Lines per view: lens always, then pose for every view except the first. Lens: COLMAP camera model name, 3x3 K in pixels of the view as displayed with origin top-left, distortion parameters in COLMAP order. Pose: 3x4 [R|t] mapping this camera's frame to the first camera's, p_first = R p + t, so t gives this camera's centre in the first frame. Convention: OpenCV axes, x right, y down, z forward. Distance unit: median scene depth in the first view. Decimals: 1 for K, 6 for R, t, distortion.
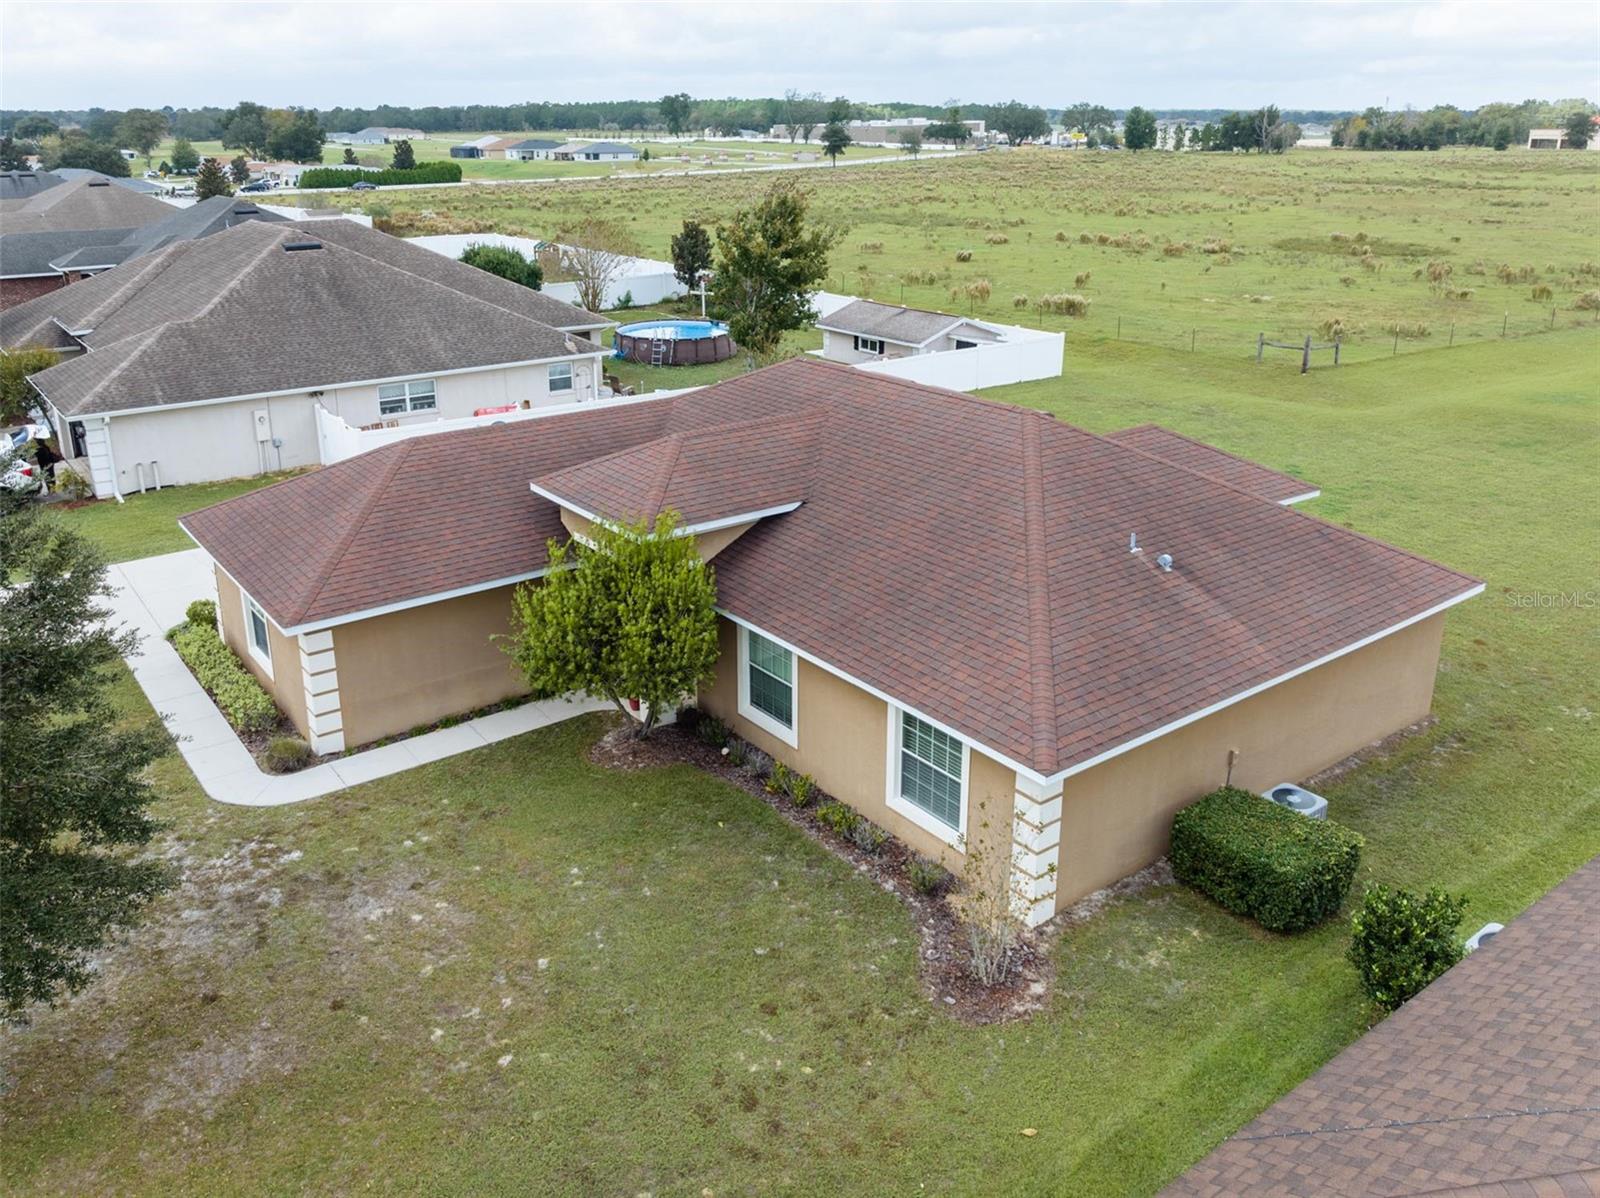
lens RADIAL K [[1271.8, 0, 786.0], [0, 1271.8, 519.5], [0, 0, 1]] dist [-0.005930, 0.000110]
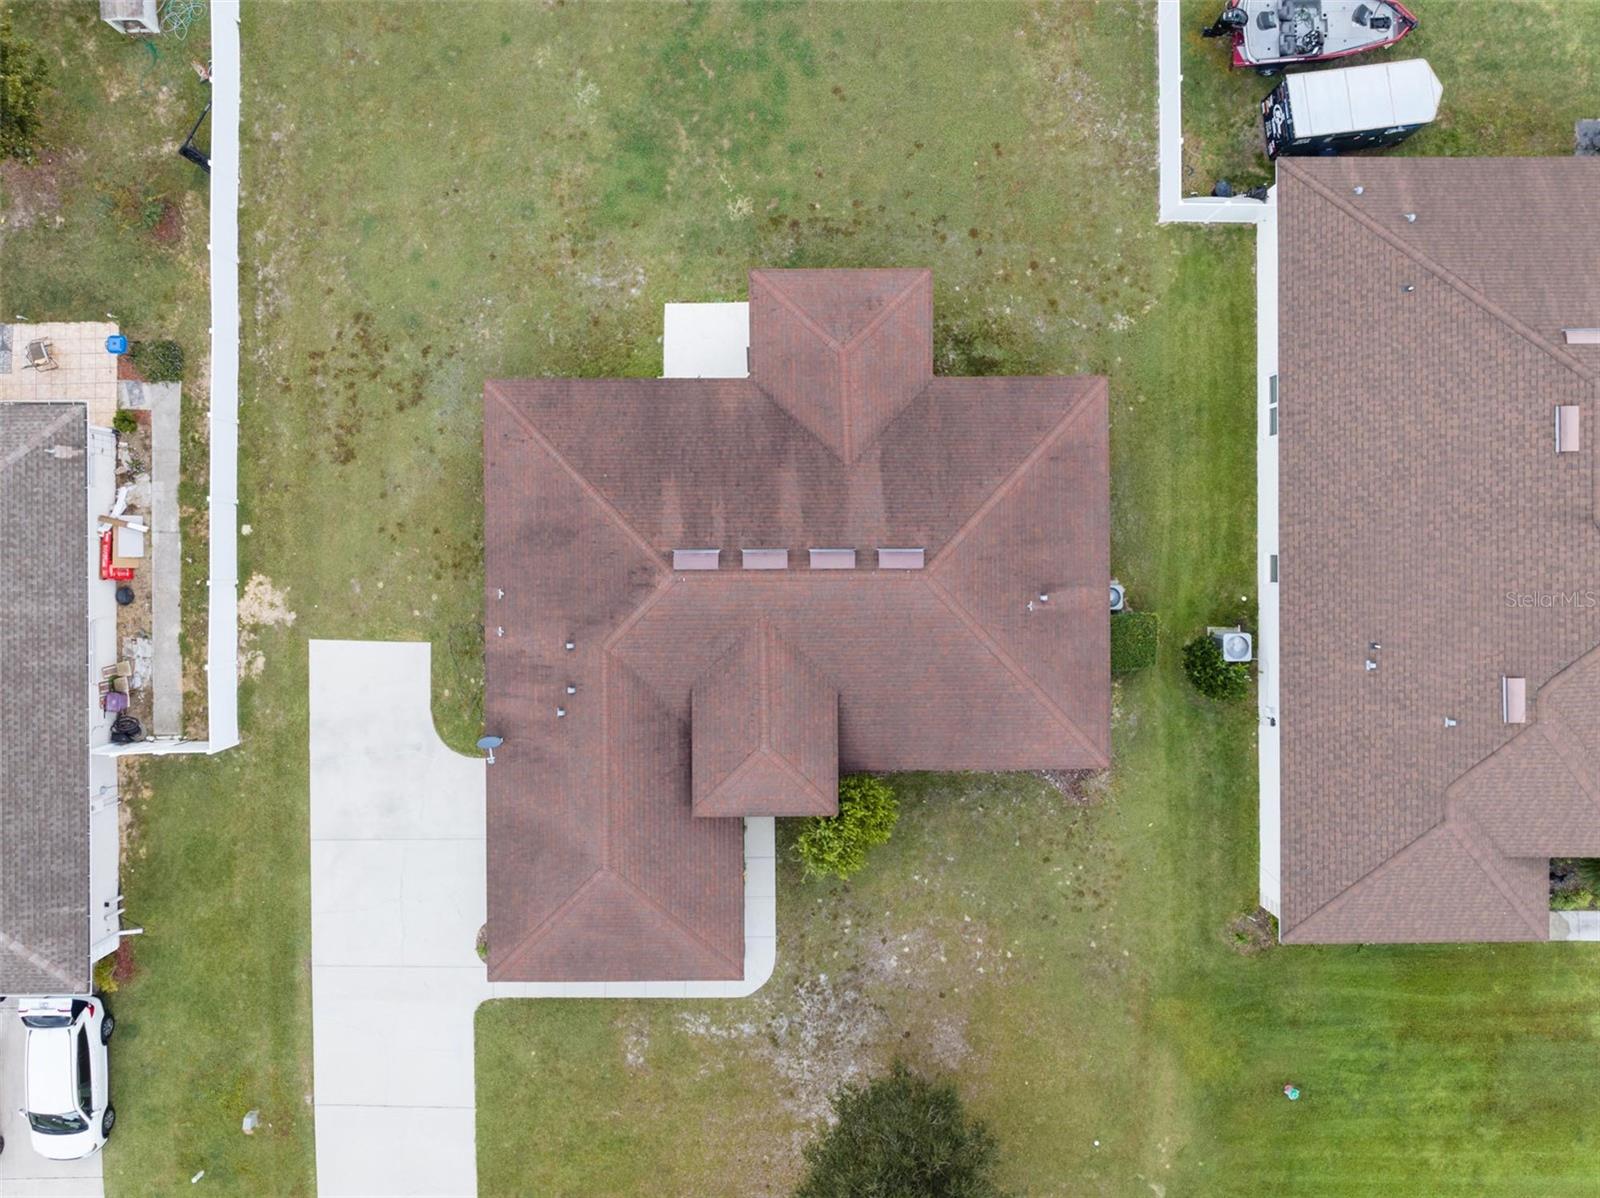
lens RADIAL K [[1214.5, 0, 788.6], [0, 1214.5, 564.7], [0, 0, 1]] dist [-0.001203, -0.006037]
pose [[0.597033, -0.802205, 0.004405, 0.118823], [0.235007, 0.180146, 0.955154, -1.804825], [-0.767023, -0.569223, 0.296077, 0.844631]]
